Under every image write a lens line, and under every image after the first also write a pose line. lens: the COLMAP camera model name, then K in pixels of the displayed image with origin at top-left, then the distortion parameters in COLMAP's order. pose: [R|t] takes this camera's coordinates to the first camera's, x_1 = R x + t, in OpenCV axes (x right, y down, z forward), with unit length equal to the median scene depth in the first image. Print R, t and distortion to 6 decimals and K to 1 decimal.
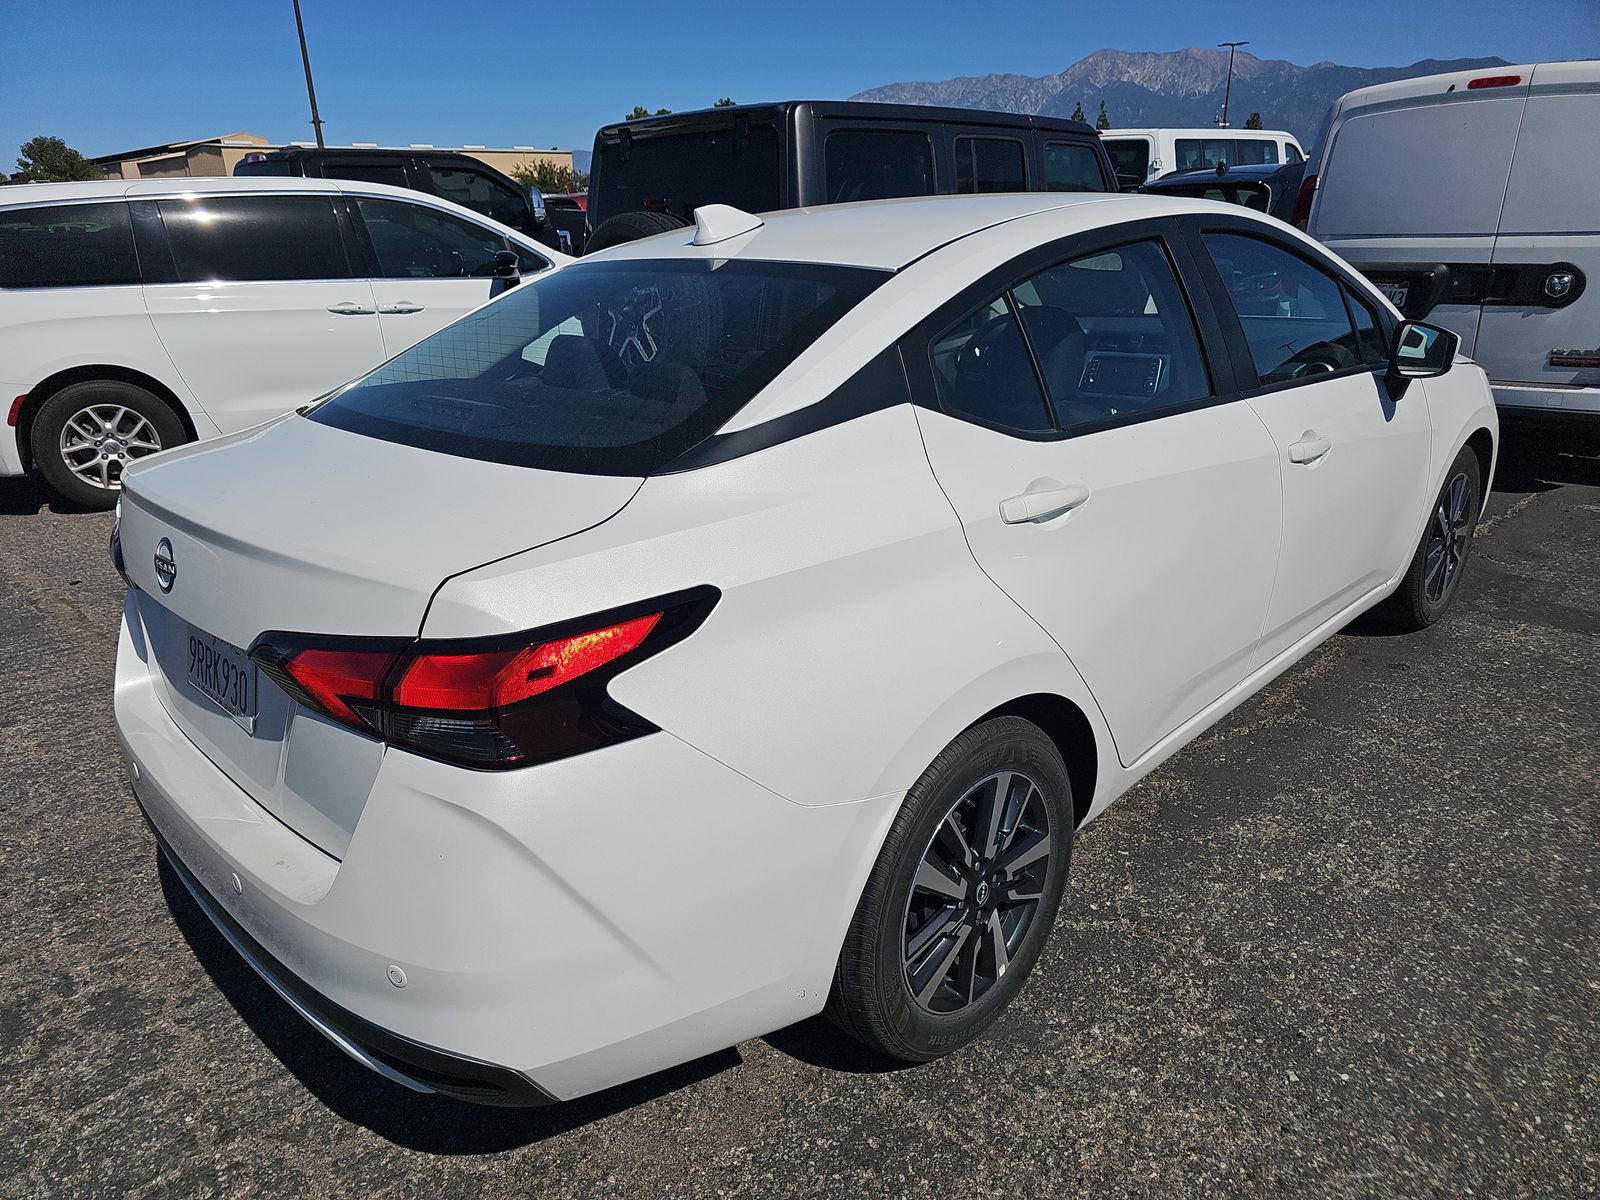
lens RADIAL K [[1090.1, 0, 795.8], [0, 1090.1, 611.5], [0, 0, 1]] dist [-0.007209, 0.003441]
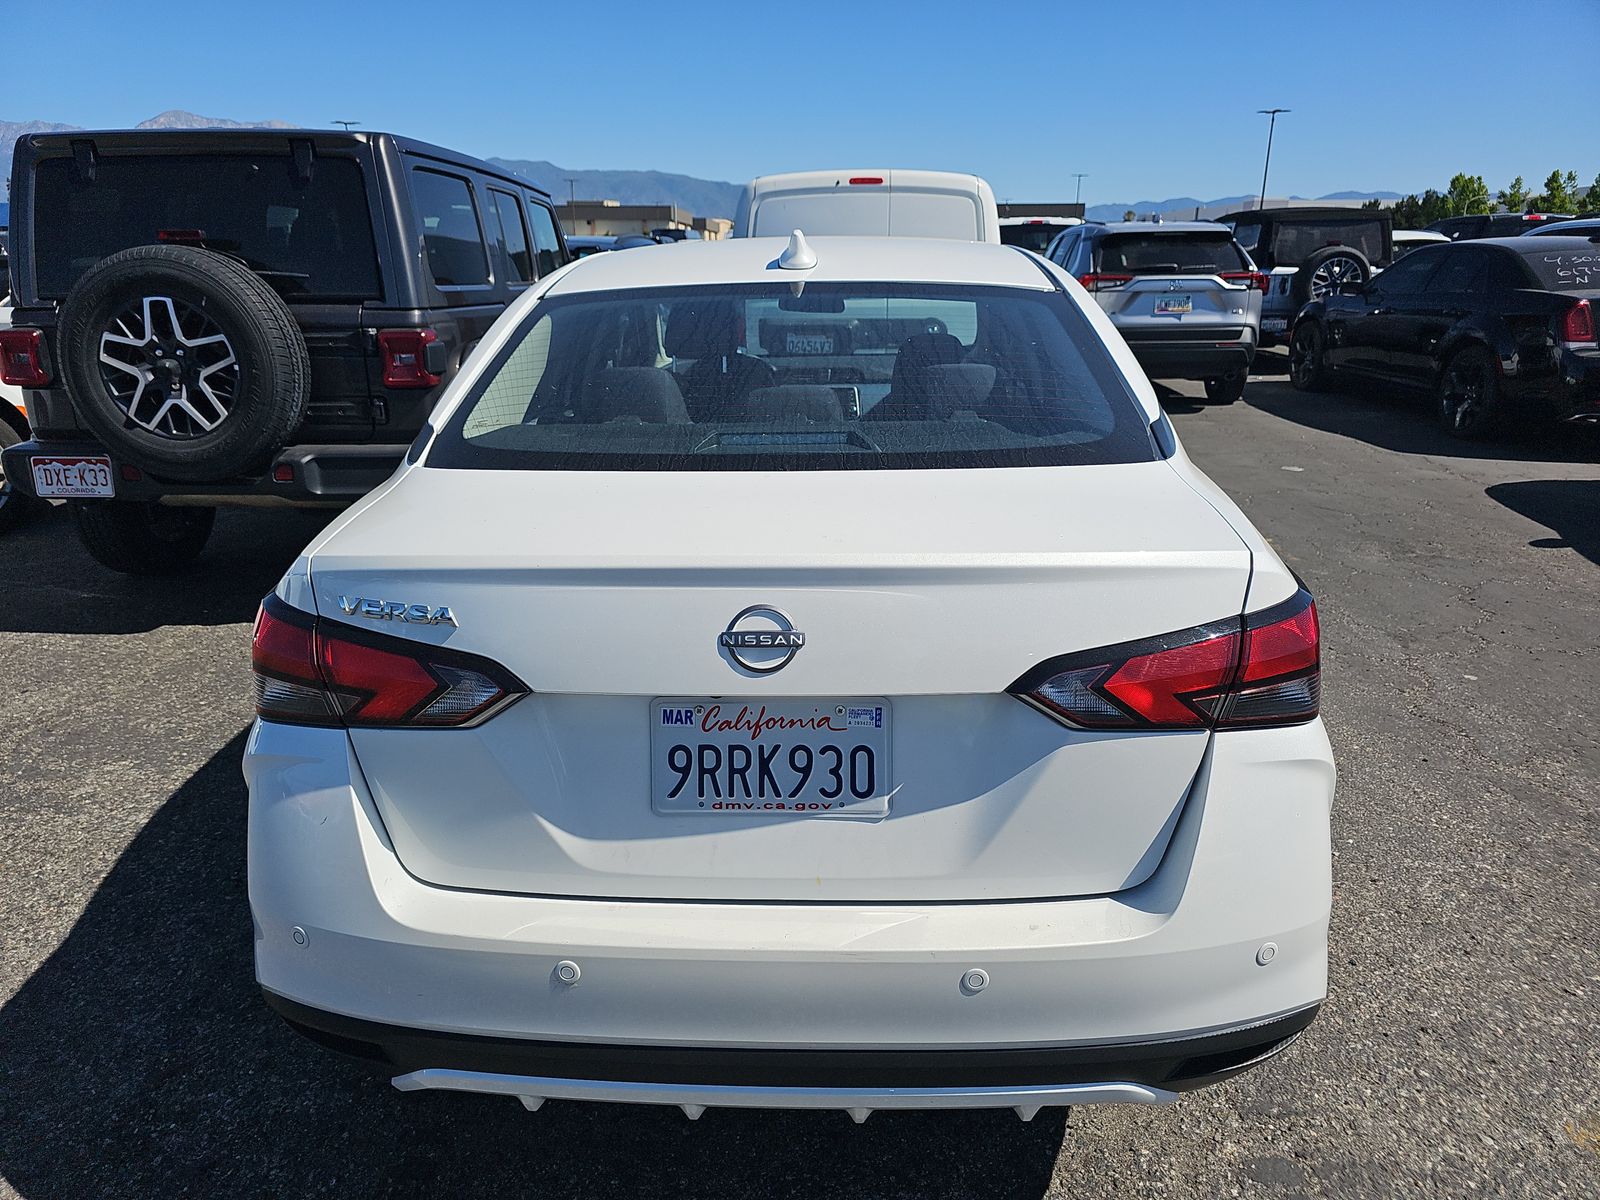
lens RADIAL K [[1066.4, 0, 798.8], [0, 1066.4, 602.5], [0, 0, 1]] dist [0.012855, -0.004039]
pose [[0.745420, -0.164593, 0.645955, -0.336829], [0.205926, 0.978498, 0.011693, -0.021878], [-0.633990, 0.124303, 0.763286, 0.132551]]
